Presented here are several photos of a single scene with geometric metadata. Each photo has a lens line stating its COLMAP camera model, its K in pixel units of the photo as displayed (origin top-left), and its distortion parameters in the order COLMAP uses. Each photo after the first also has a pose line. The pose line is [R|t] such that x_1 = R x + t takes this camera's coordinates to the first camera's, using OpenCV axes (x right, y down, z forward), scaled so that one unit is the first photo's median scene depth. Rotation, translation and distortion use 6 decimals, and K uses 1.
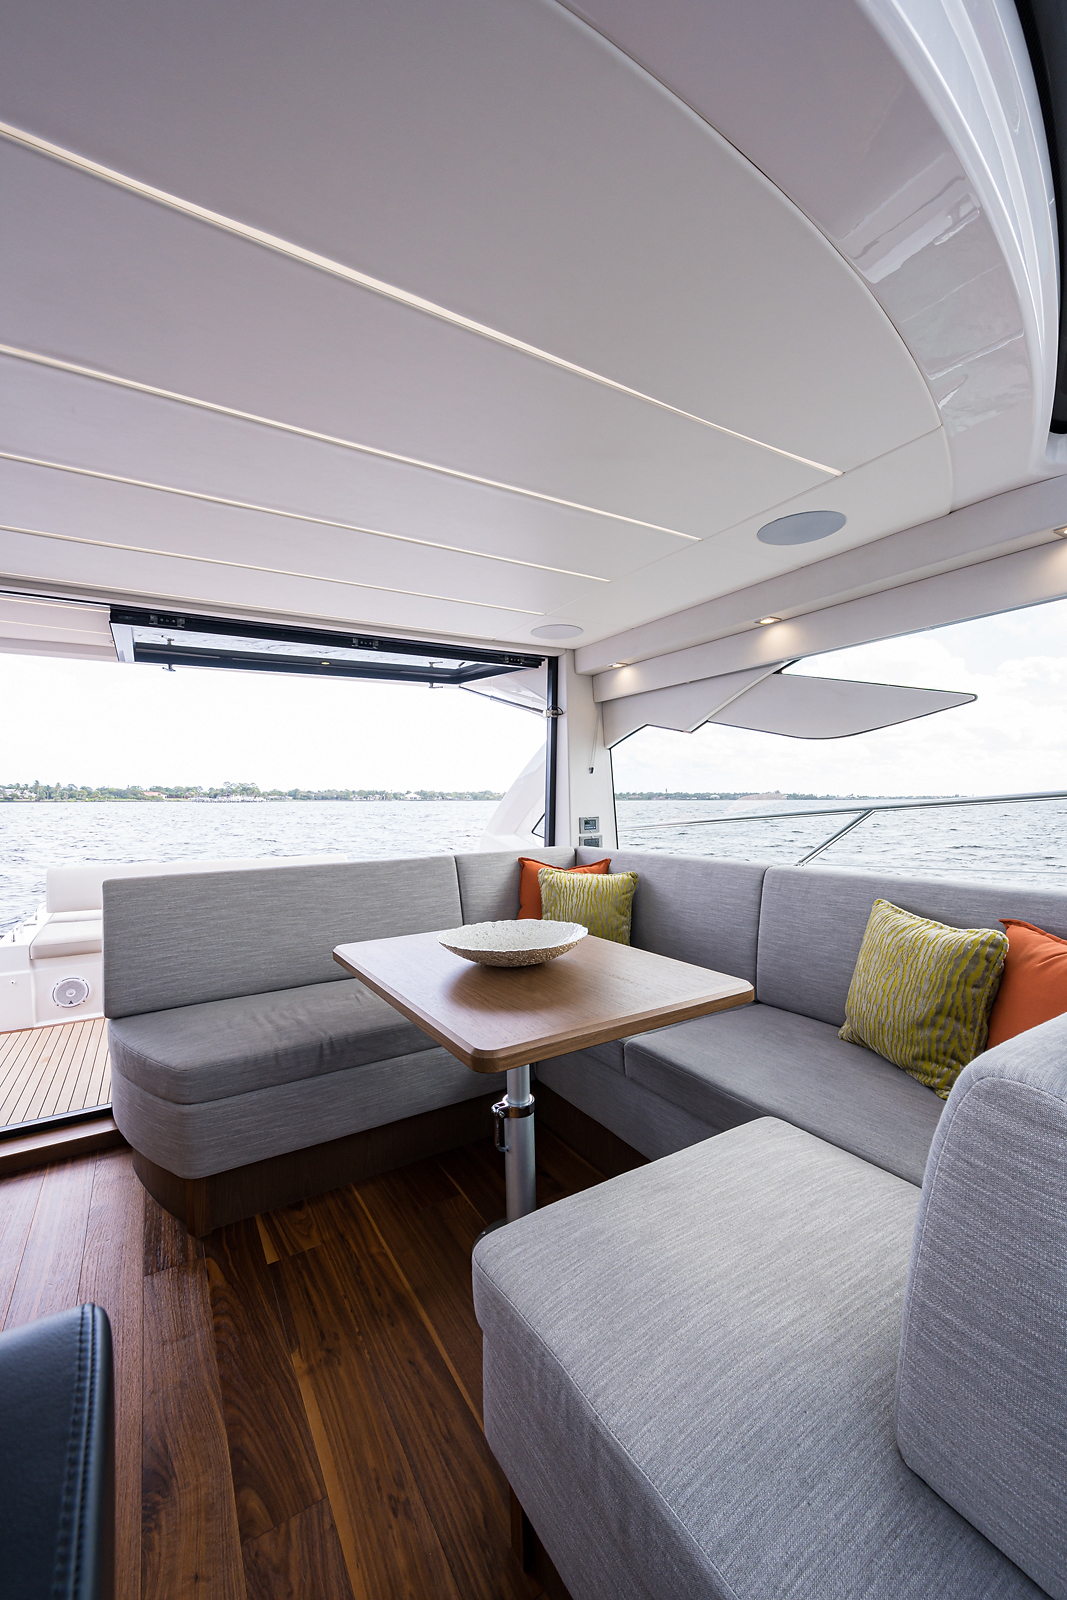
lens RADIAL K [[626.9, 0, 530.5], [0, 626.9, 804.6], [0, 0, 1]] dist [-0.000487, -0.000239]
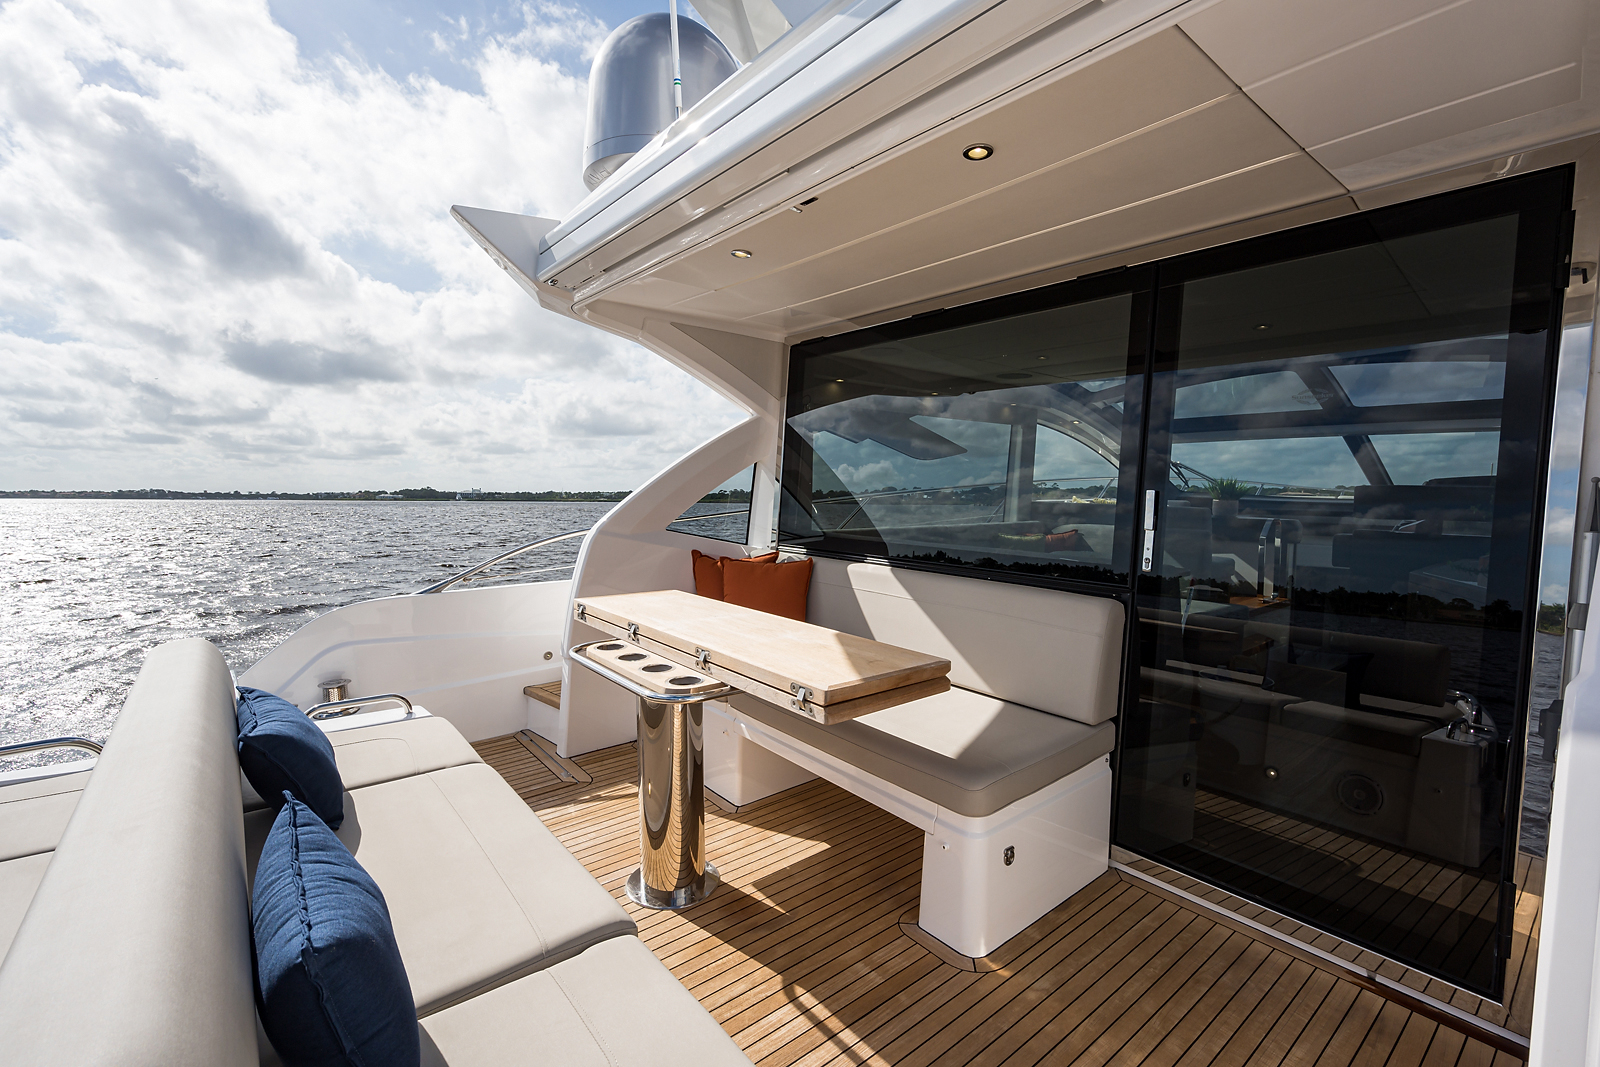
lens RADIAL K [[705.8, 0, 806.4], [0, 705.8, 529.3], [0, 0, 1]] dist [0.001264, 0.000207]
pose [[-0.136054, -0.046380, 0.989615, -1.790988], [-0.002561, 0.998917, 0.046464, 0.011094], [-0.990698, 0.003787, -0.136025, 1.810055]]
